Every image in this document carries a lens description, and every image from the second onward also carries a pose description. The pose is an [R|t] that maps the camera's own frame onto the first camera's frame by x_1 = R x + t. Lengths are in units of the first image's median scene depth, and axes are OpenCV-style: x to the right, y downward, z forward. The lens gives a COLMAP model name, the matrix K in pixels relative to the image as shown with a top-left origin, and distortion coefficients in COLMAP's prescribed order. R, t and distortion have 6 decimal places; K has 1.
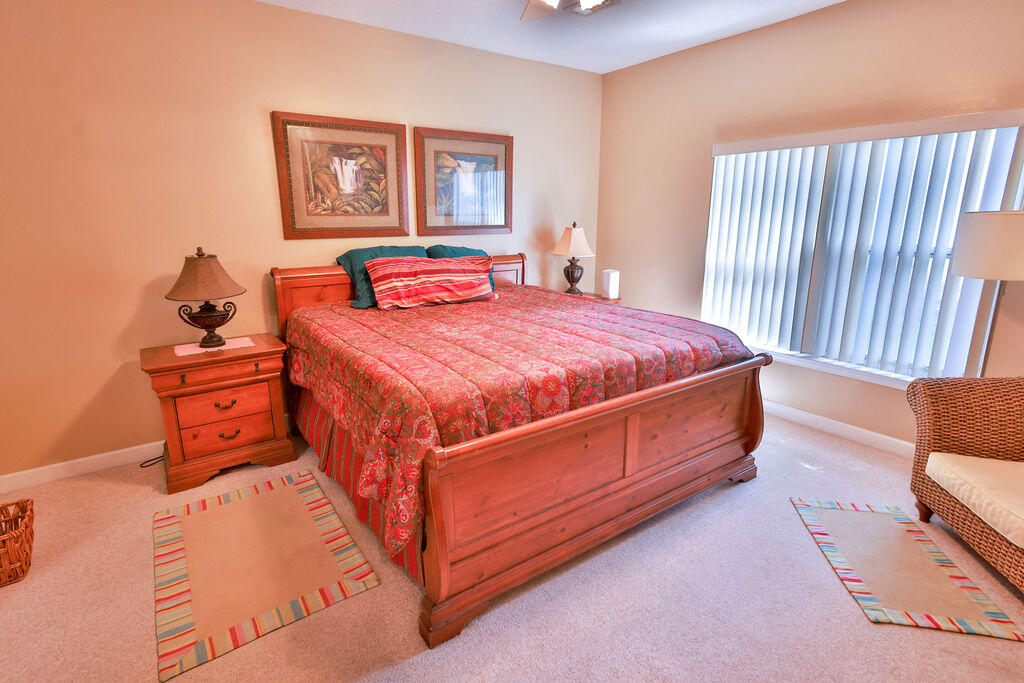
lens RADIAL K [[506.1, 0, 512.0], [0, 506.1, 341.5], [0, 0, 1]] dist [-0.003356, -0.000097]
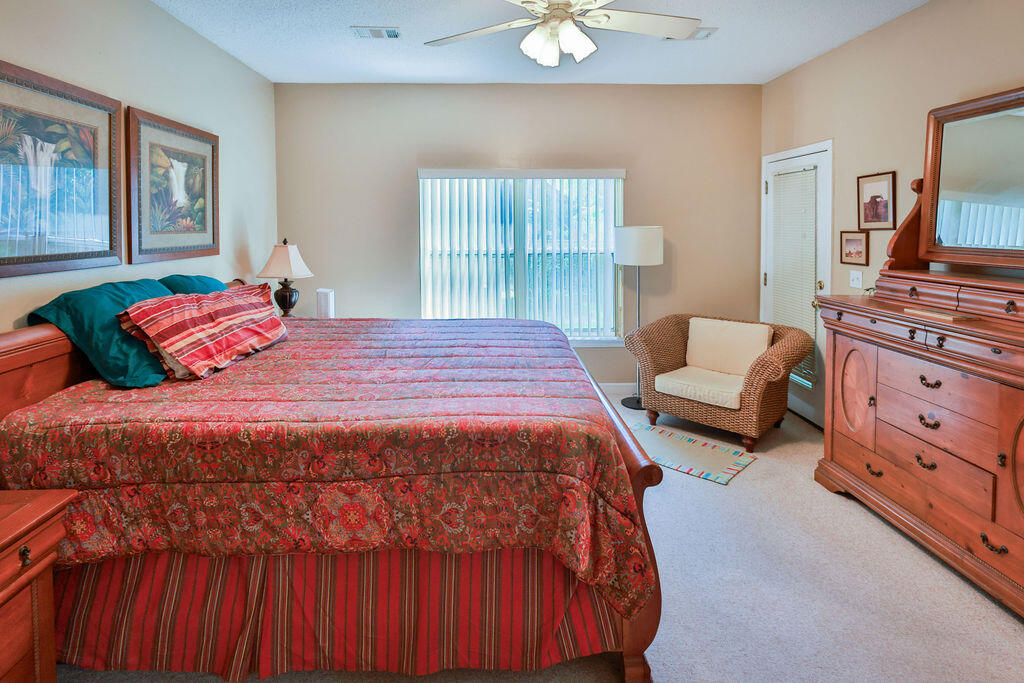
lens RADIAL K [[530.9, 0, 482.1], [0, 530.9, 262.0], [0, 0, 1]] dist [0.000604, 0.000536]
pose [[0.575978, -0.056927, 0.815481, -0.533324], [0.205669, 0.975575, -0.077162, -0.073086], [-0.791170, 0.212163, 0.573618, 0.275682]]
